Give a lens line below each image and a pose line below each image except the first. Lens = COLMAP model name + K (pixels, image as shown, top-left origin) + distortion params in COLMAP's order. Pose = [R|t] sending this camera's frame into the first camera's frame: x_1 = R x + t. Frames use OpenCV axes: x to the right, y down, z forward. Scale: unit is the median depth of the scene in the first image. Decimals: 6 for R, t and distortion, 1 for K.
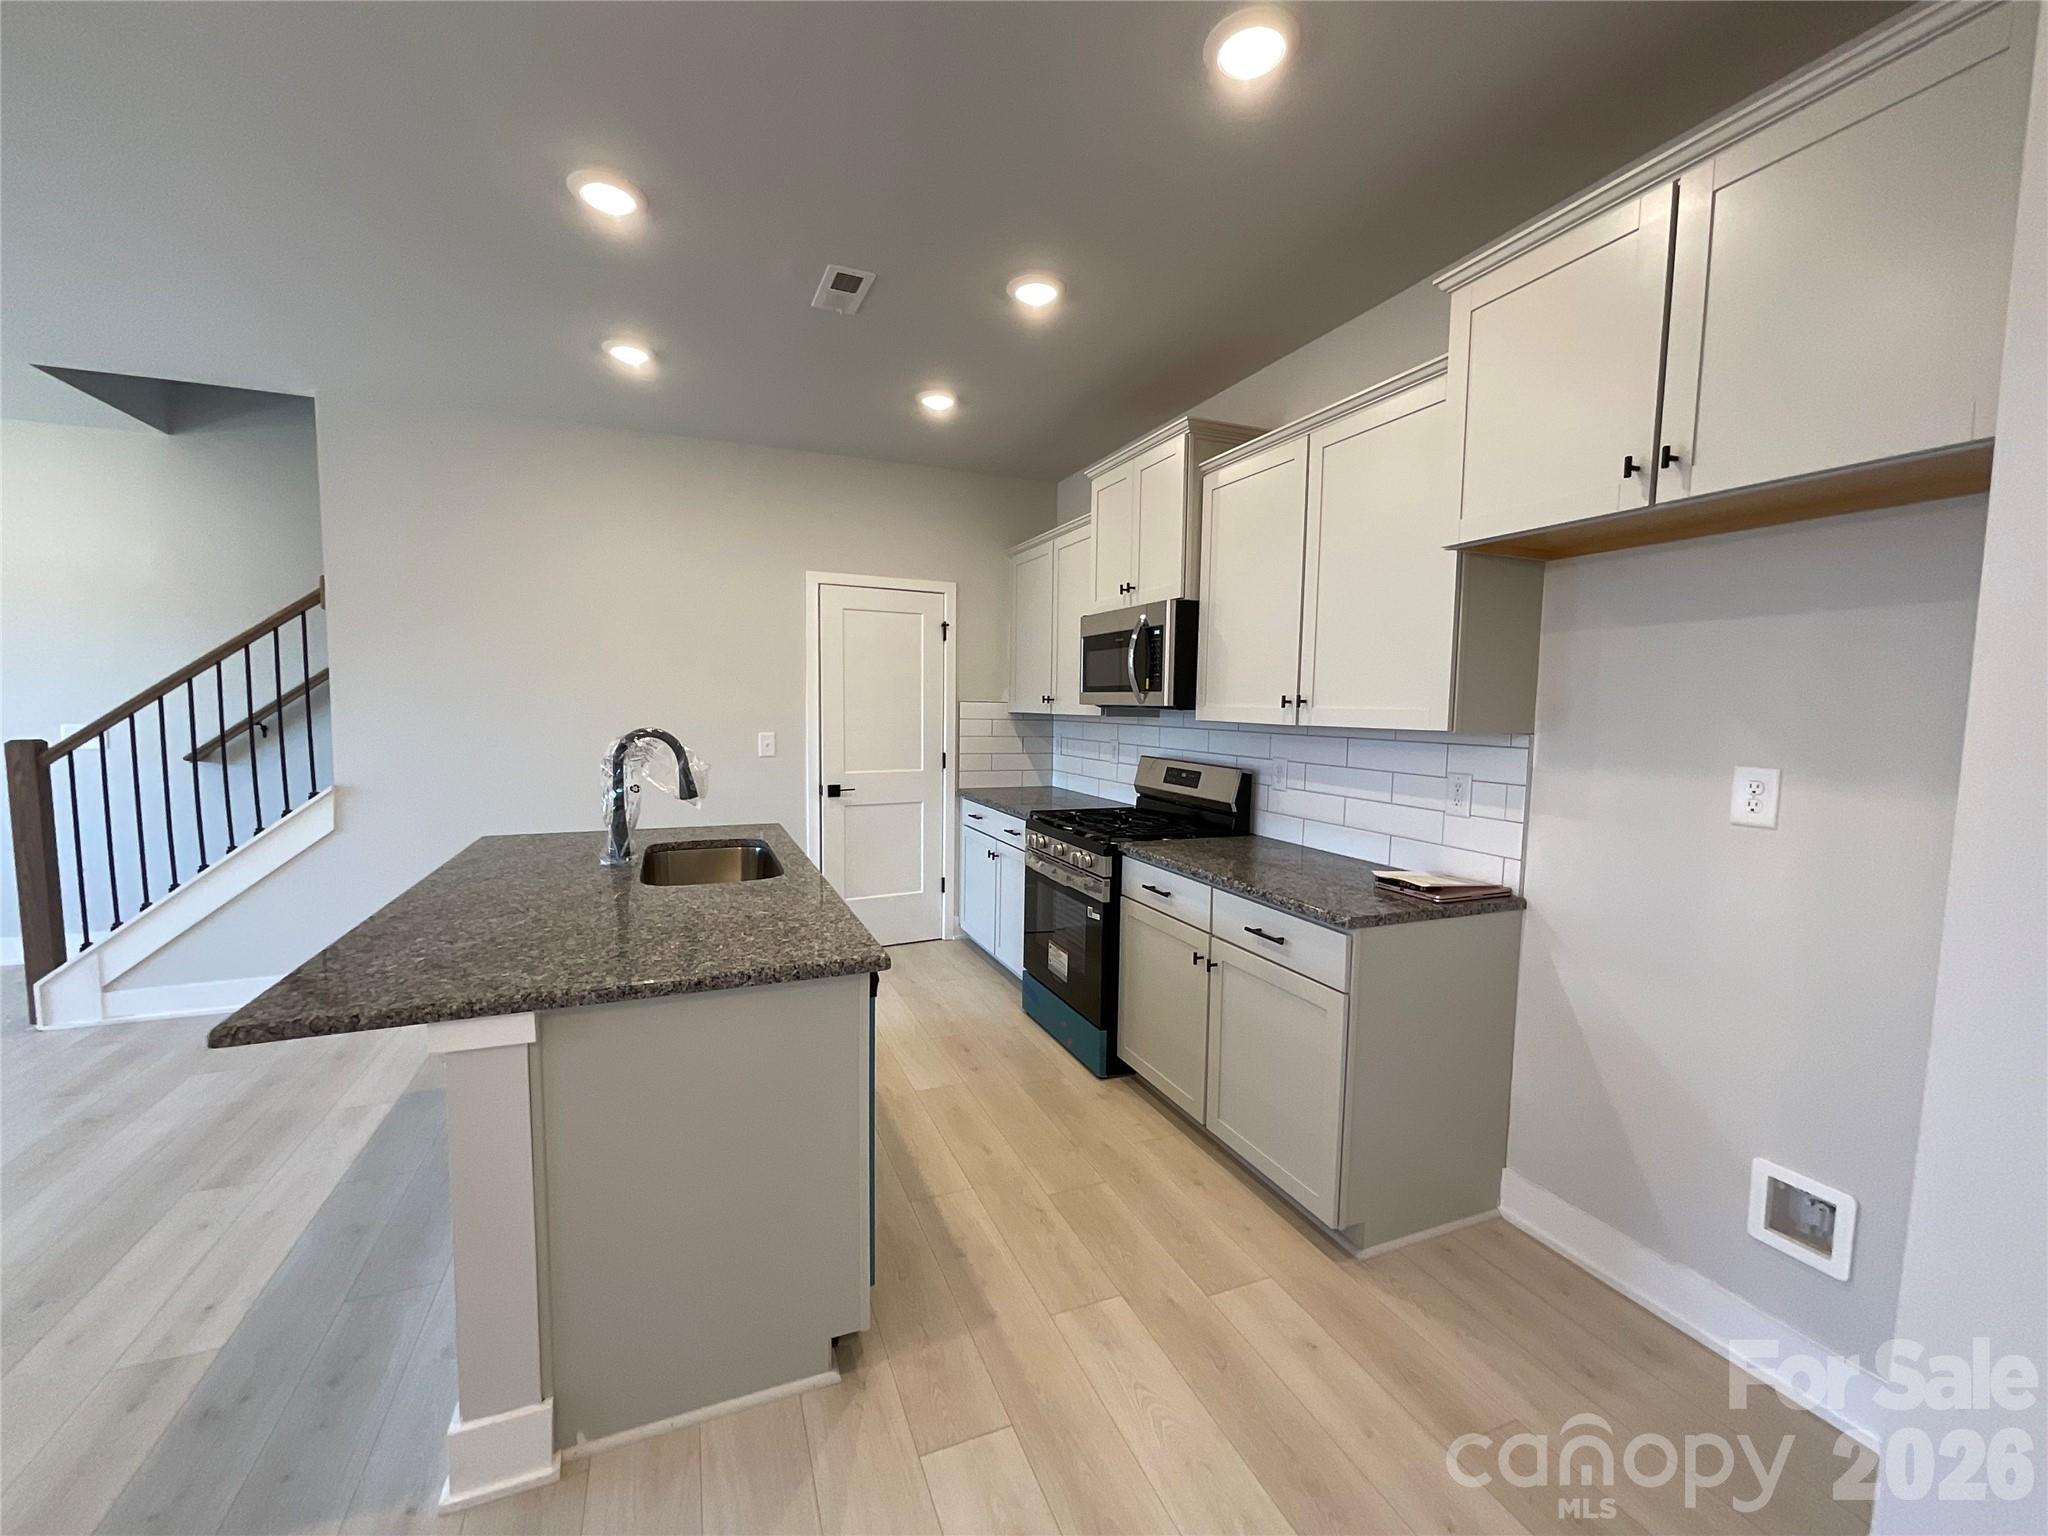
lens RADIAL K [[828.8, 0, 1021.7], [0, 828.8, 771.0], [0, 0, 1]] dist [-0.000784, 0.000078]
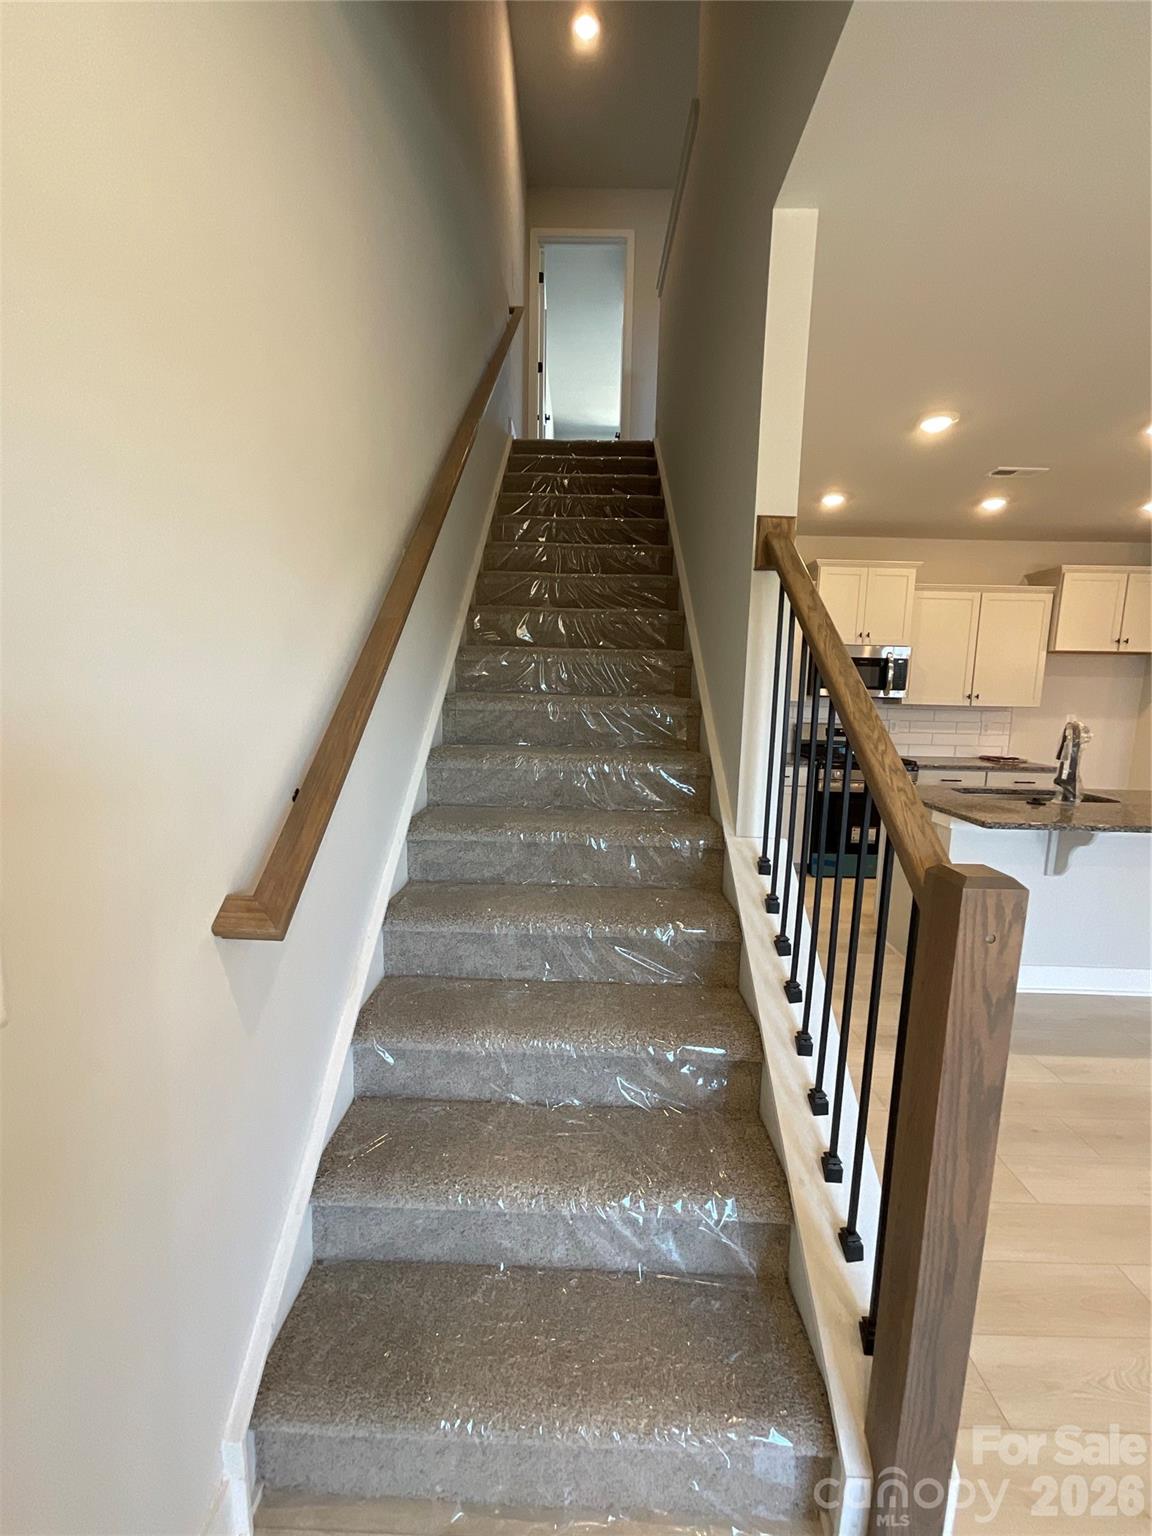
lens RADIAL K [[625.9, 0, 589.4], [0, 625.9, 762.7], [0, 0, 1]] dist [0.011183, 0.000176]
pose [[0.405797, -0.116266, 0.906538, -1.690513], [0.053434, 0.993197, 0.103461, -0.126527], [-0.912400, 0.006456, 0.409249, 1.119433]]
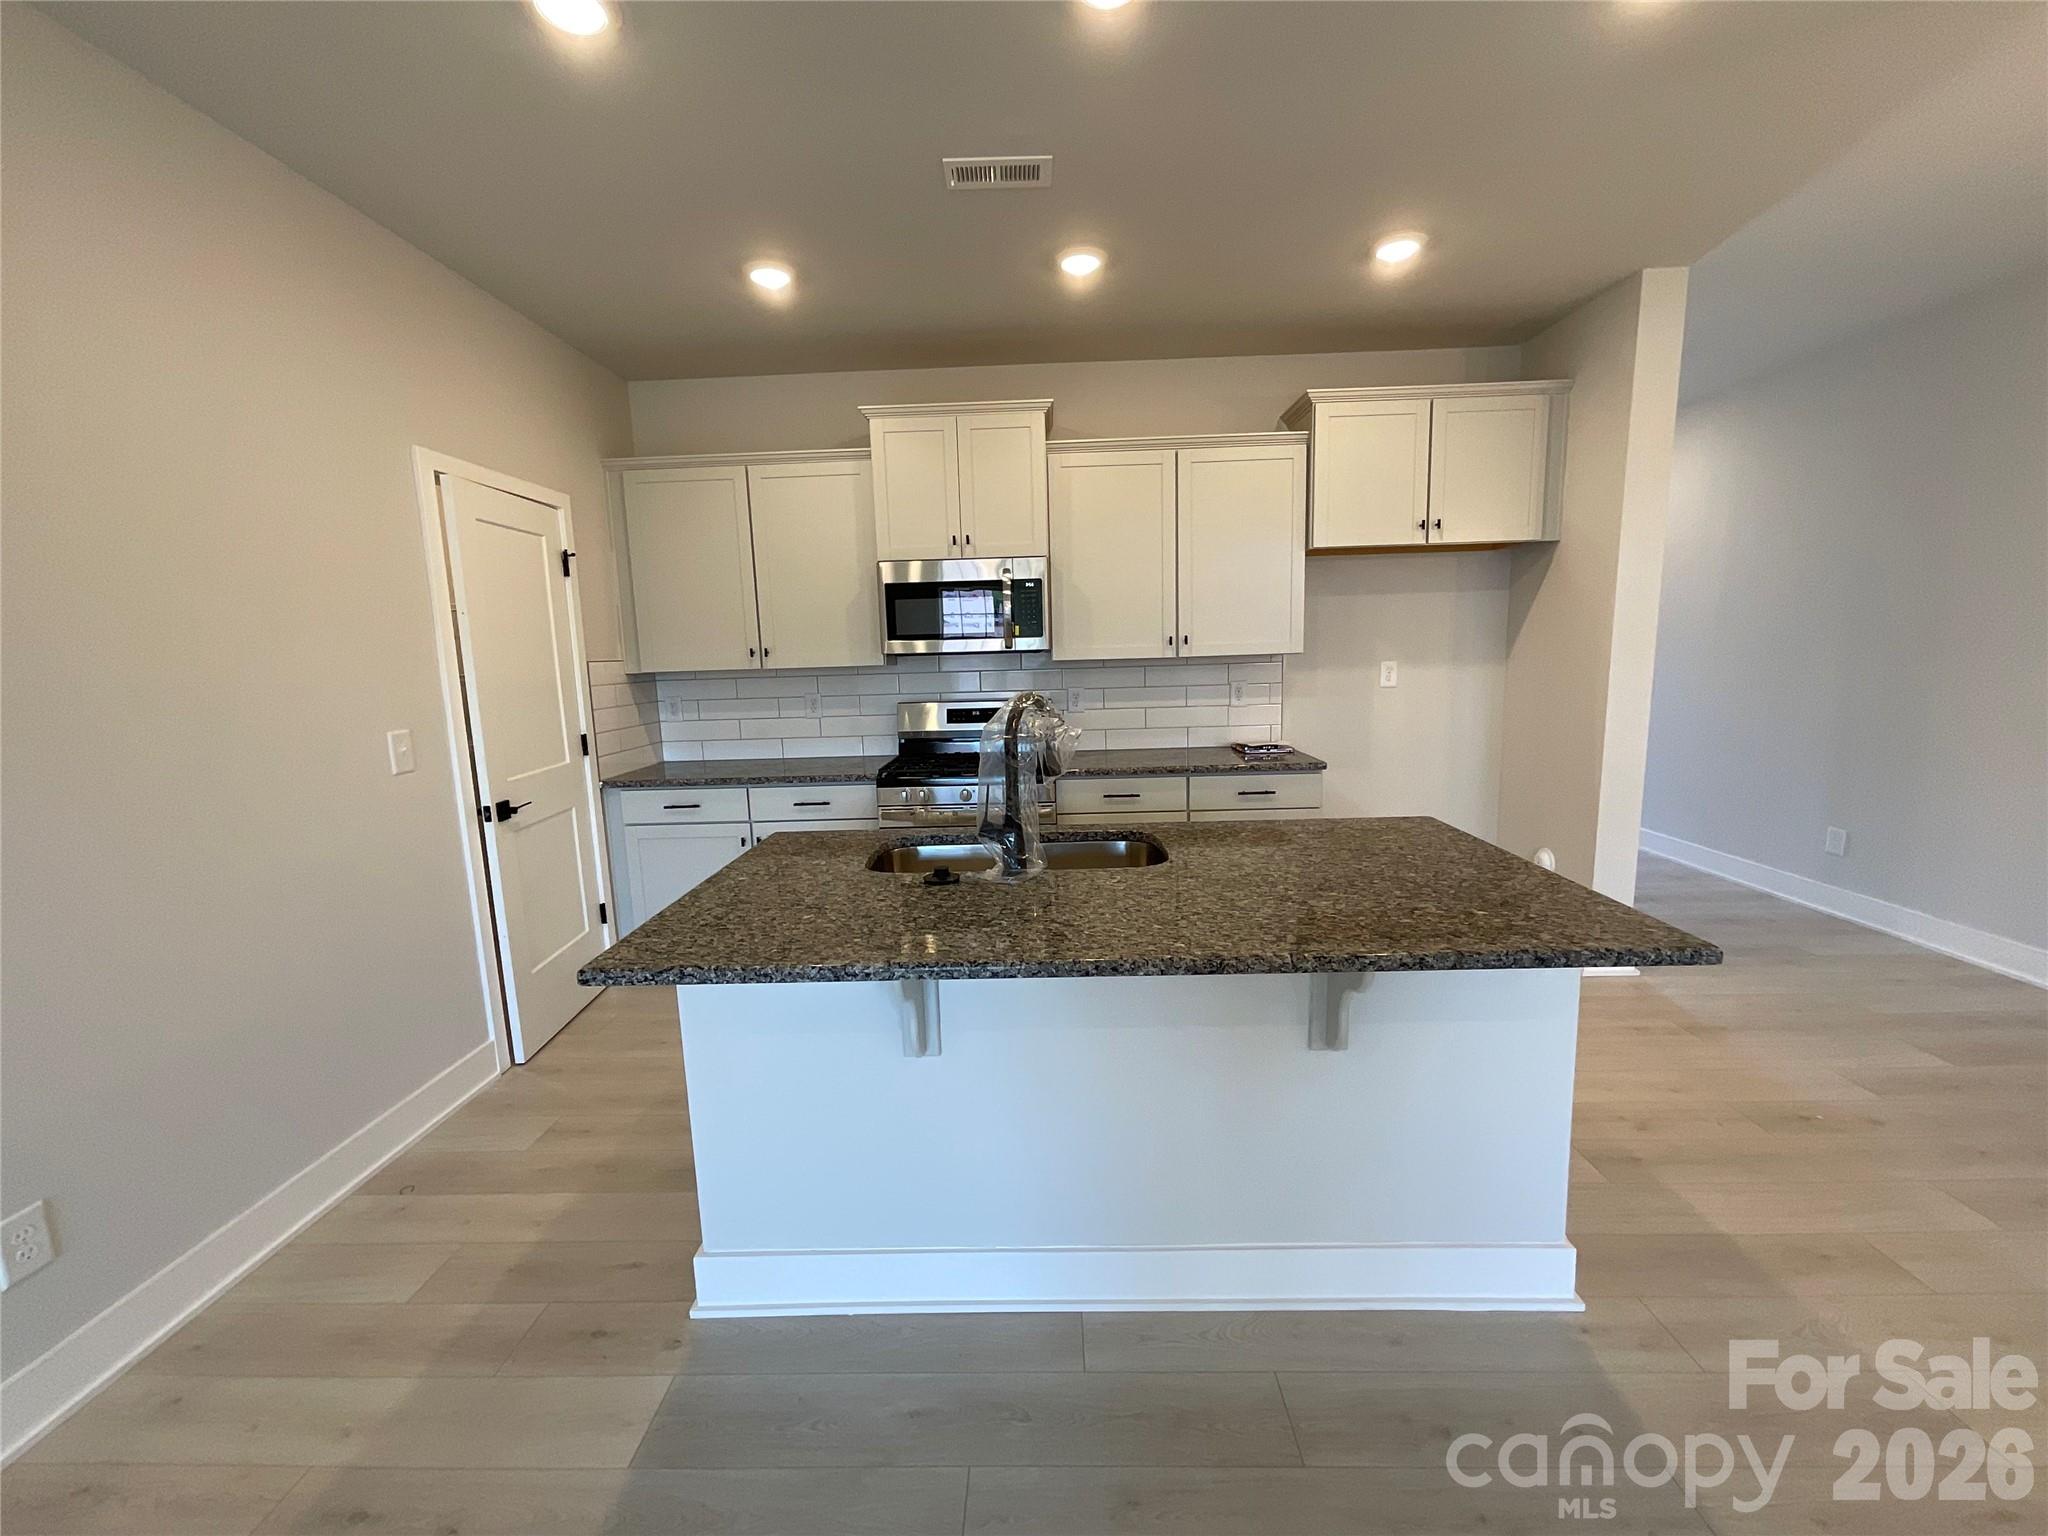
lens RADIAL K [[828.8, 0, 1021.7], [0, 828.8, 771.0], [0, 0, 1]] dist [-0.000784, 0.000078]
pose [[0.408059, -0.162434, 0.898389, -0.961354], [0.111472, 0.985547, 0.127560, -0.065213], [-0.906124, 0.048093, 0.420268, 0.573278]]
